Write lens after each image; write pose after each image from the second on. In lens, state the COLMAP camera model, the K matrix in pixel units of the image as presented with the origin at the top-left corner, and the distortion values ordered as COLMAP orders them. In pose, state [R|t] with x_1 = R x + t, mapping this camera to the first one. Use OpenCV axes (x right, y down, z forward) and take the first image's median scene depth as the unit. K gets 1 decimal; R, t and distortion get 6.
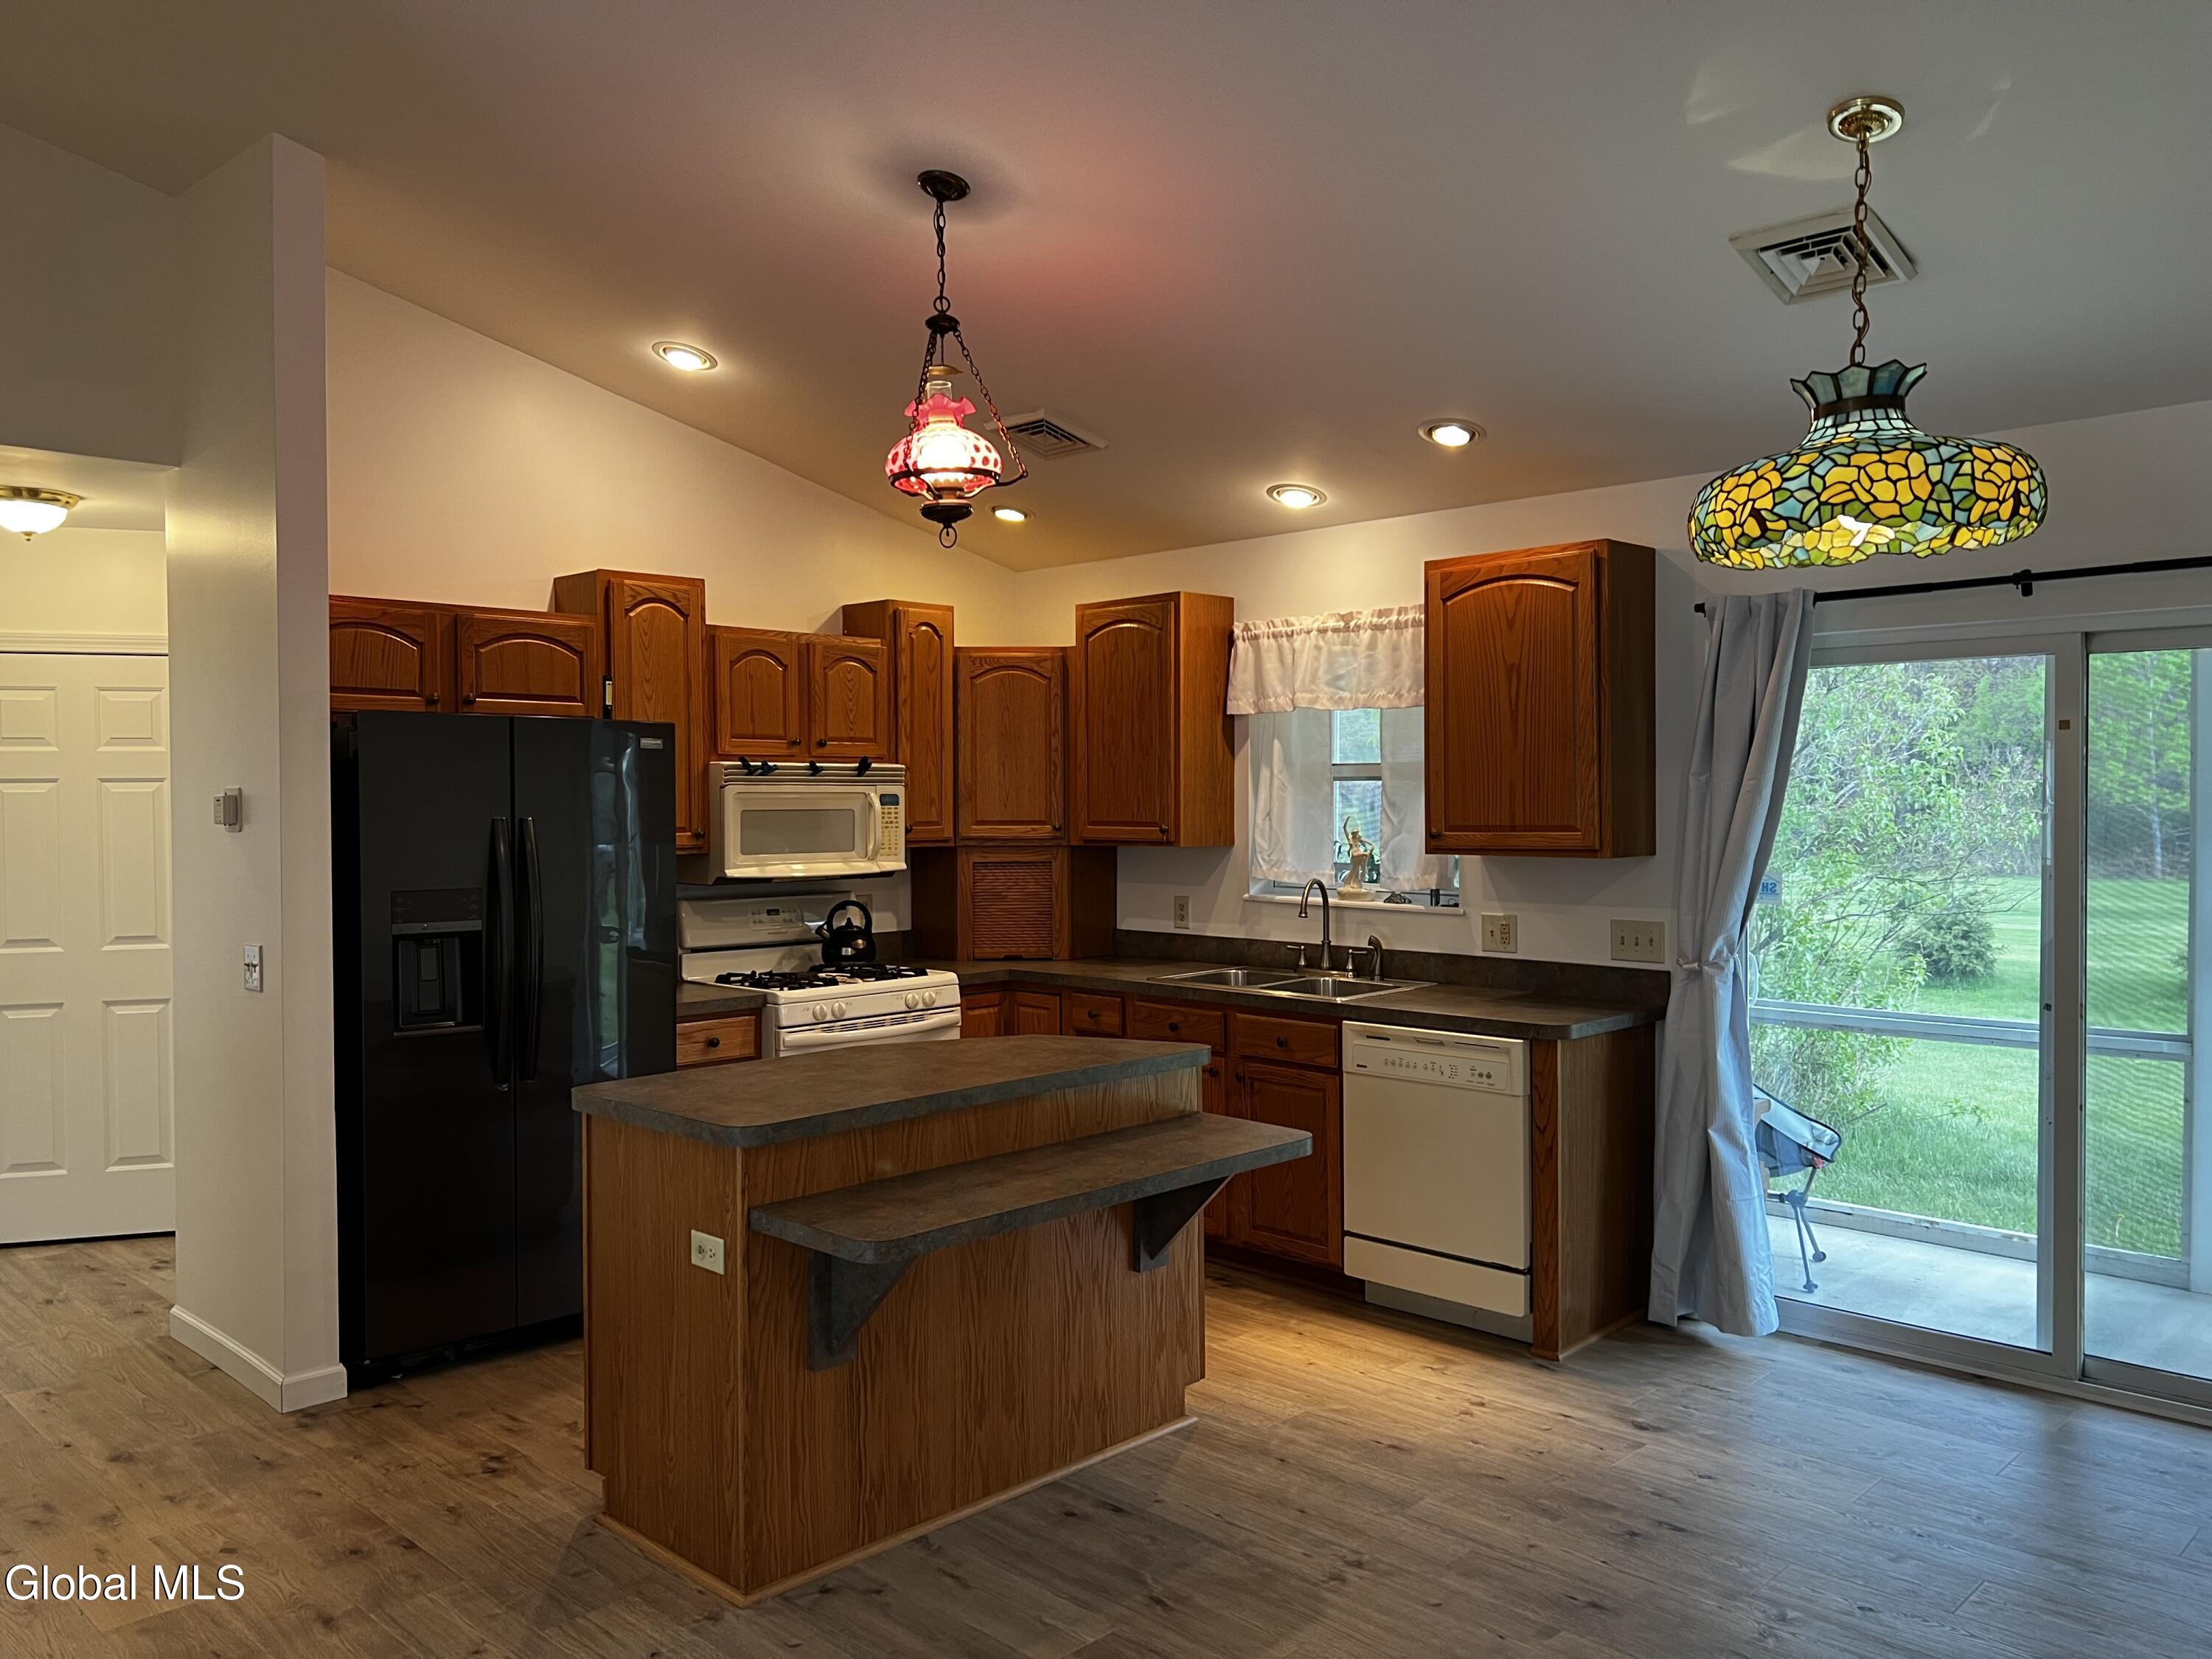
lens RADIAL K [[1657.3, 0, 1087.7], [0, 1657.3, 826.1], [0, 0, 1]] dist [0.106594, -0.157720]
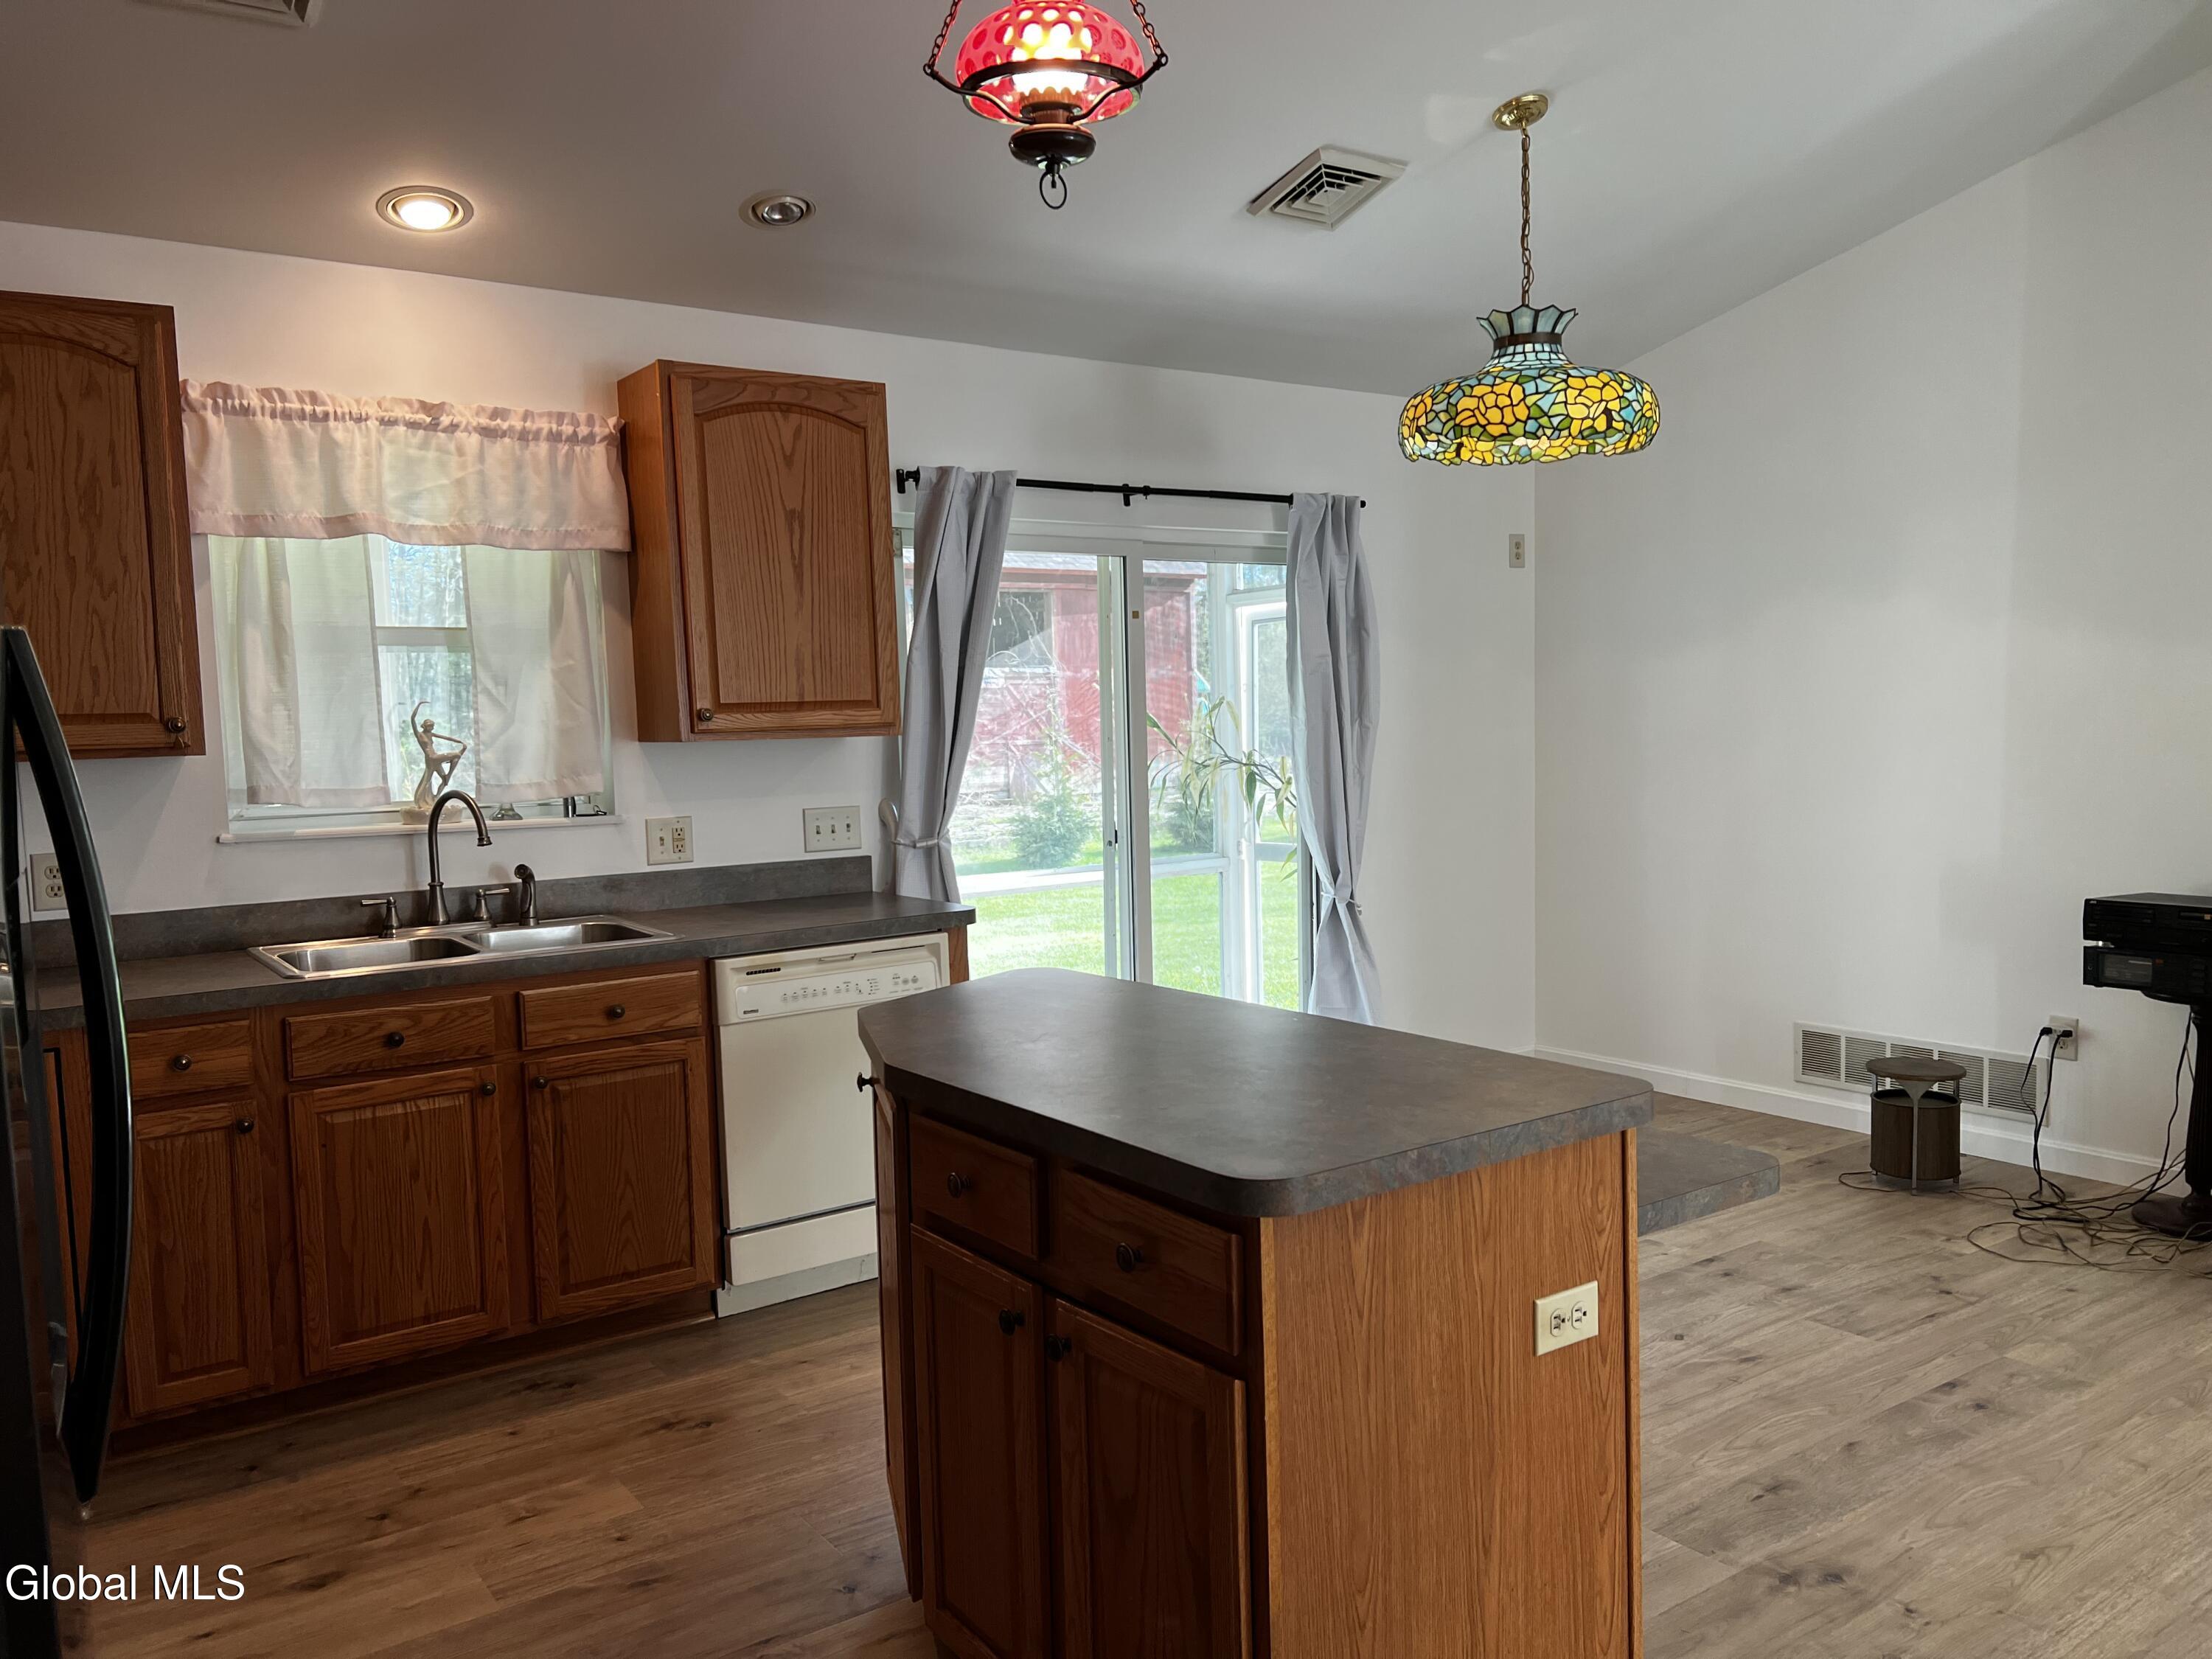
lens RADIAL K [[1665.0, 0, 1110.6], [0, 1665.0, 842.4], [0, 0, 1]] dist [0.053268, -0.064956]
pose [[0.170762, -0.075800, 0.982392, -0.606560], [0.044749, 0.996604, 0.069119, 0.021553], [-0.984296, 0.032158, 0.173574, 0.753638]]
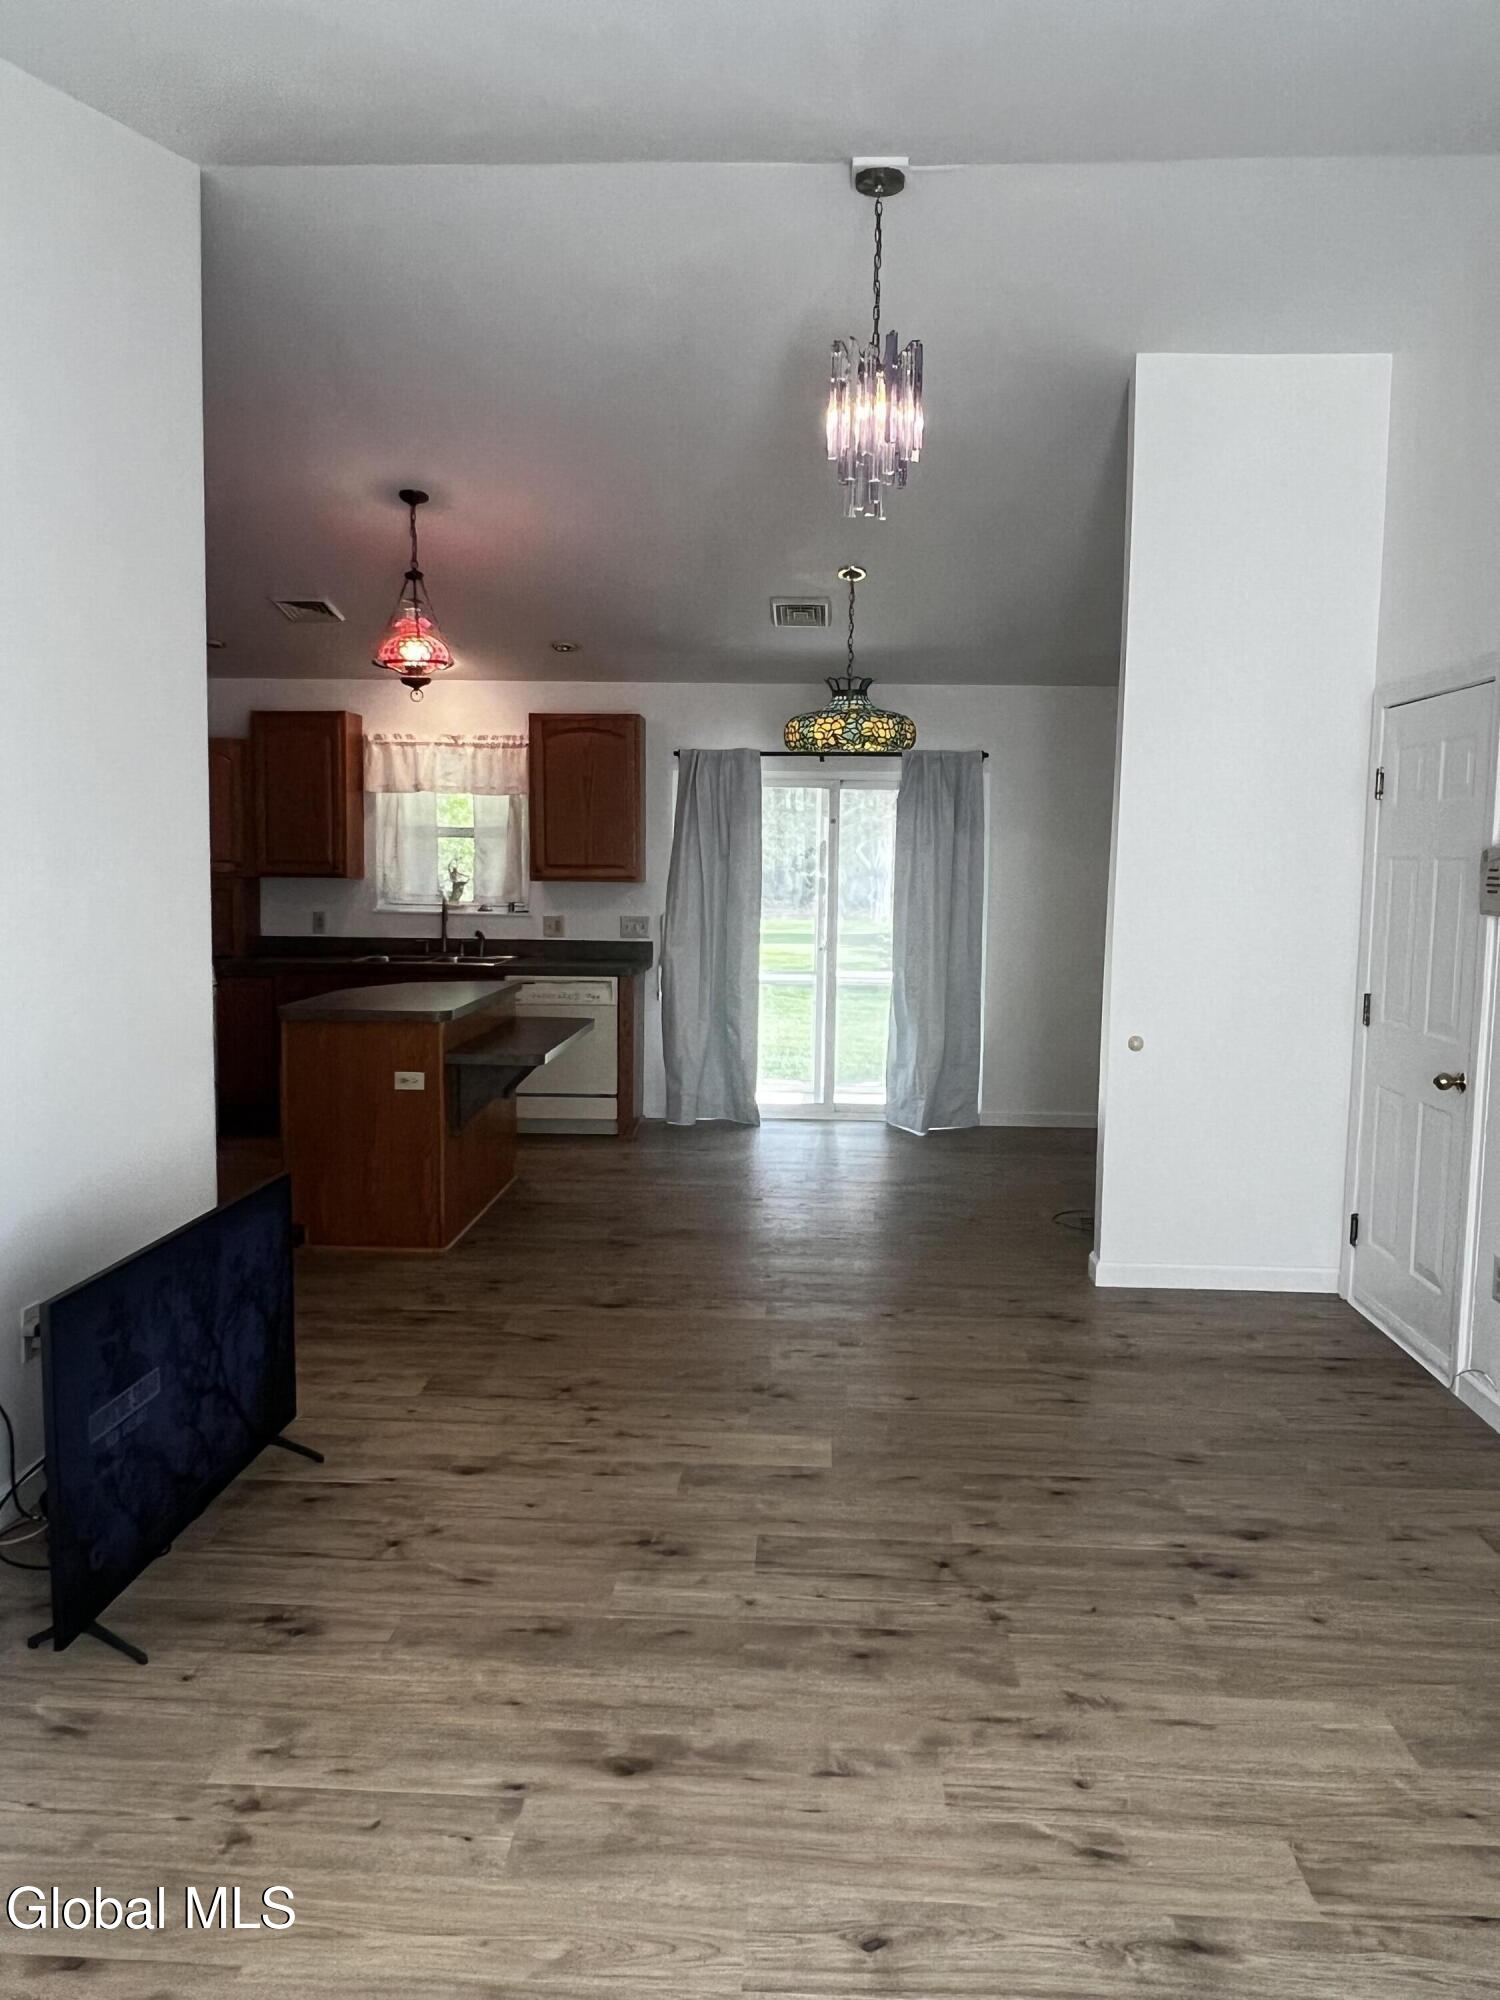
lens RADIAL K [[1481.9, 0, 747.0], [0, 1481.9, 993.9], [0, 0, 1]] dist [-0.002805, -0.001421]
pose [[0.746244, -0.047441, 0.663980, -0.756713], [-0.003875, 0.997131, 0.075599, 0.018593], [-0.665662, -0.058988, 0.743919, -0.363137]]
